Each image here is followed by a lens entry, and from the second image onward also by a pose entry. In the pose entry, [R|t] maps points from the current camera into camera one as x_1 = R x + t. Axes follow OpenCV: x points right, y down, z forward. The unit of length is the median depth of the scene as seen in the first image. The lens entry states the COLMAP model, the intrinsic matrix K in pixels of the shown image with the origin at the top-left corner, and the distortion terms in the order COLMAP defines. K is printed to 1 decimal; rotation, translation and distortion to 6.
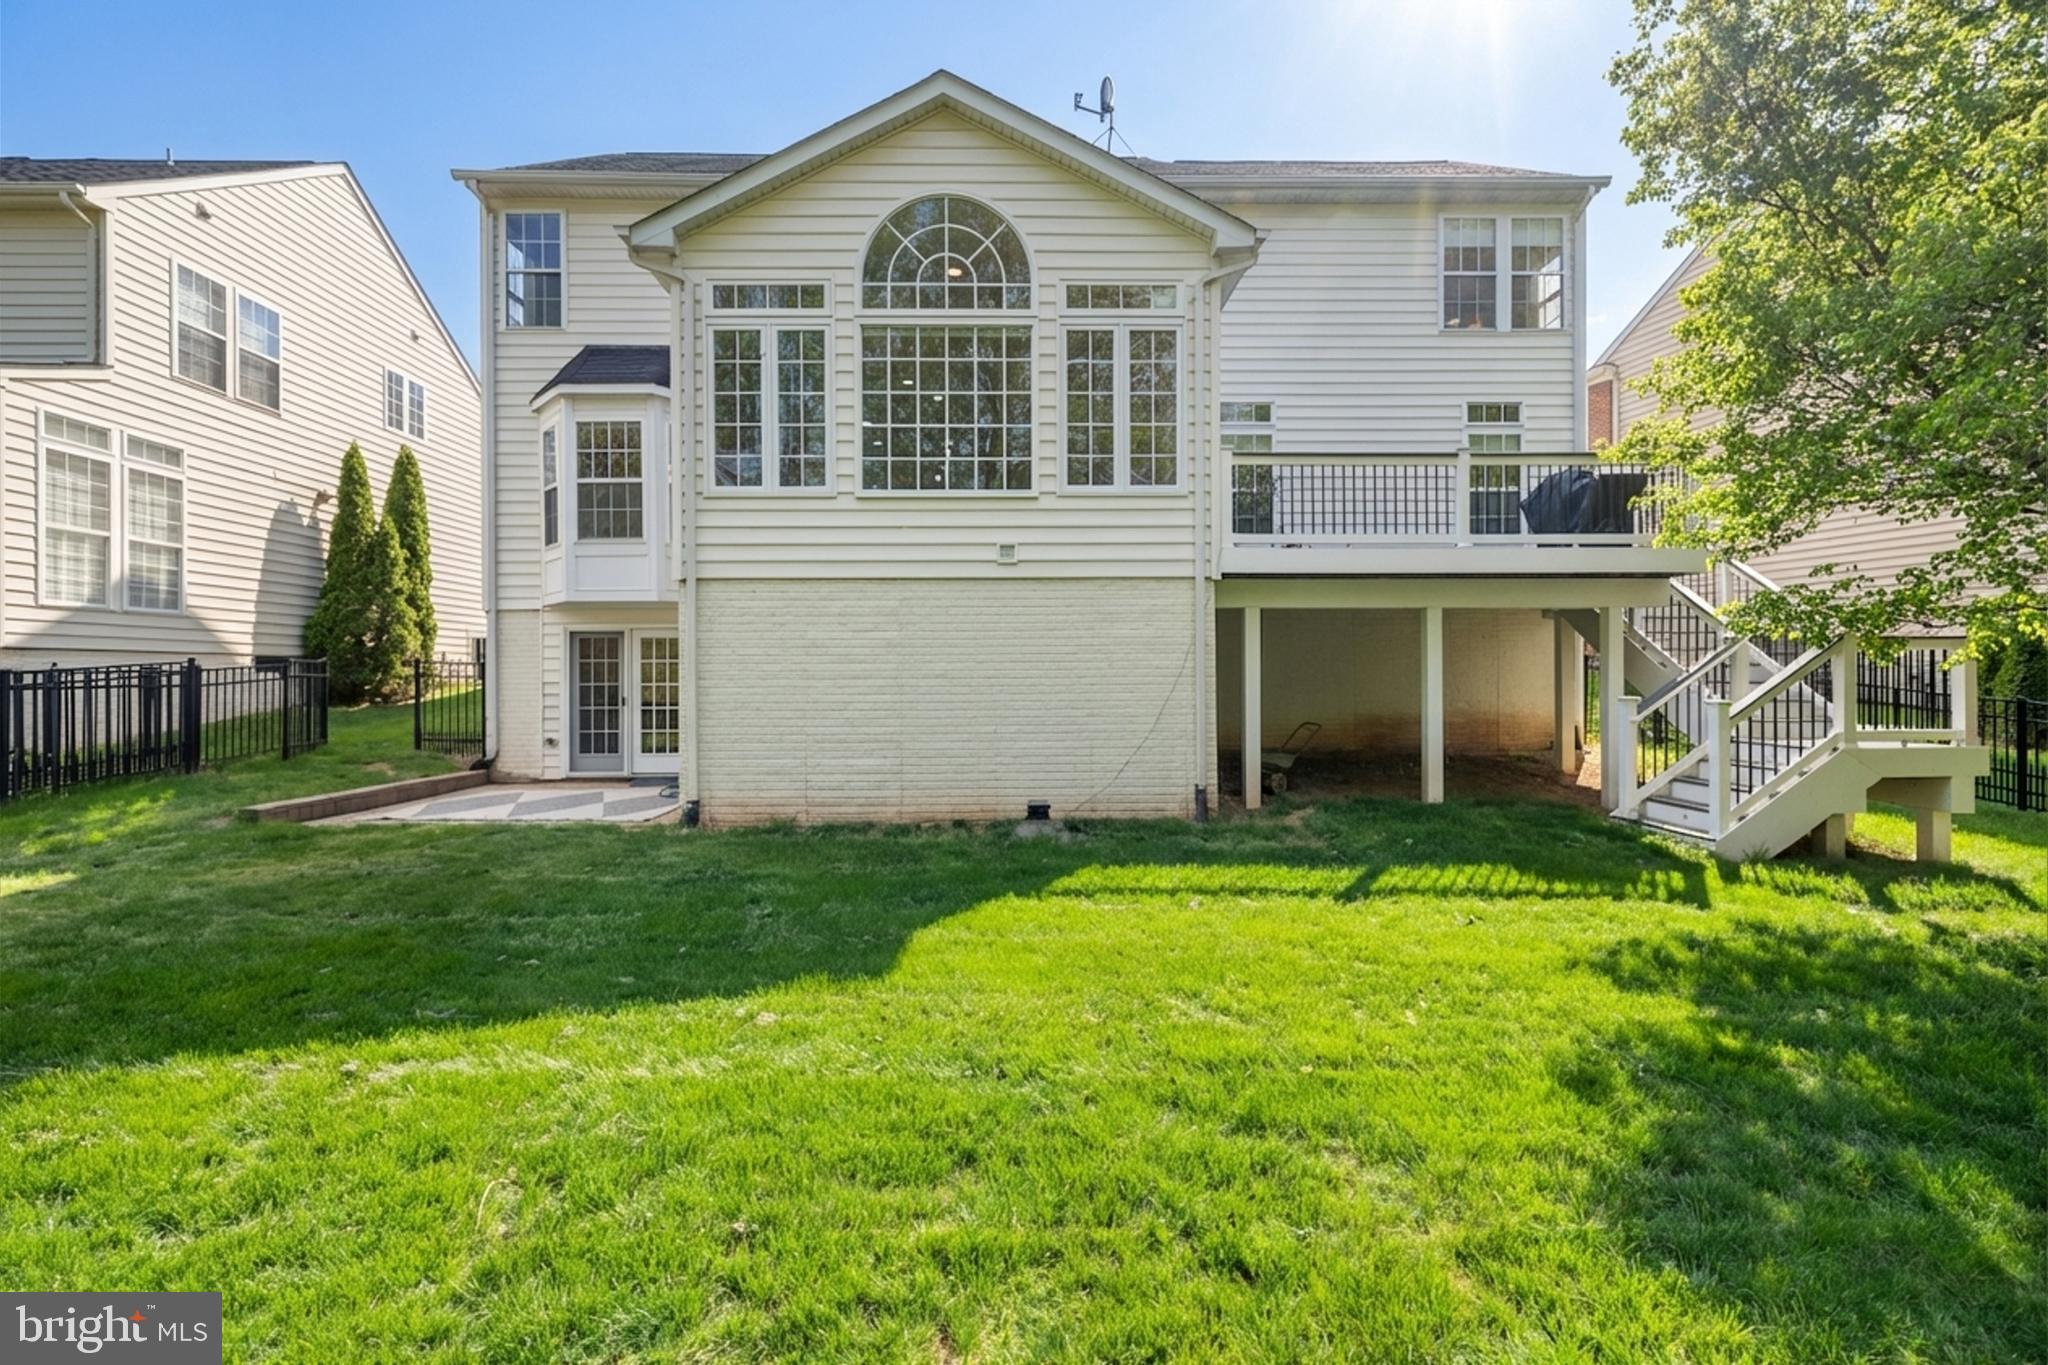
lens RADIAL K [[879.6, 0, 1018.6], [0, 879.6, 675.8], [0, 0, 1]] dist [0.001291, -0.000187]
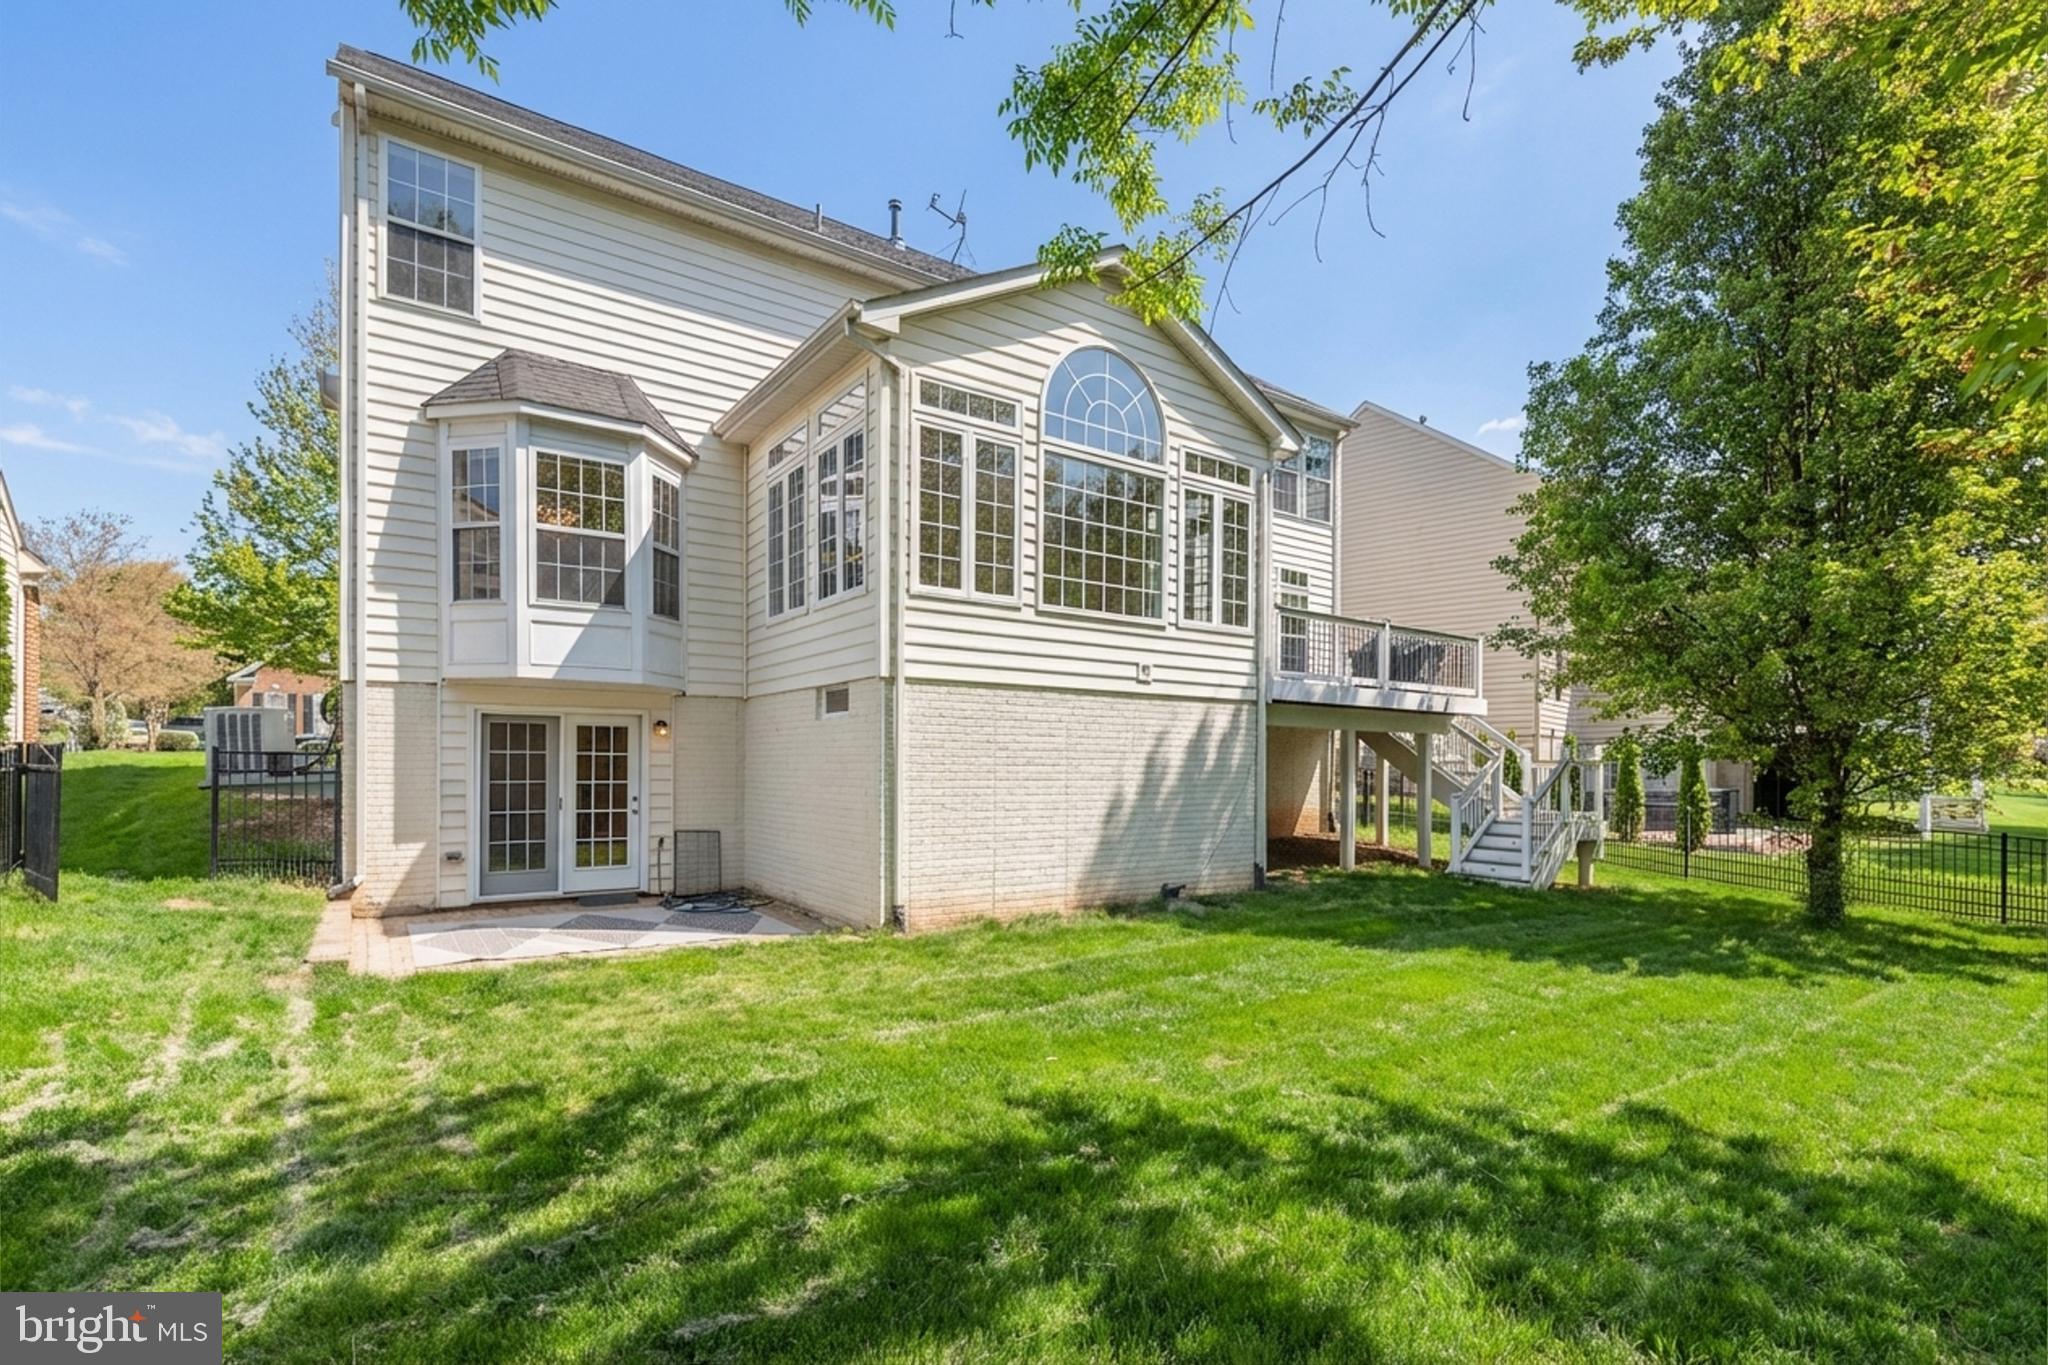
lens RADIAL K [[958.0, 0, 1092.8], [0, 958.0, 782.5], [0, 0, 1]] dist [0.000816, -0.000154]
pose [[0.817857, 0.004987, 0.575400, -0.789625], [-0.010771, 0.999920, 0.006642, -0.001741], [-0.575321, -0.011630, 0.817845, 0.005996]]
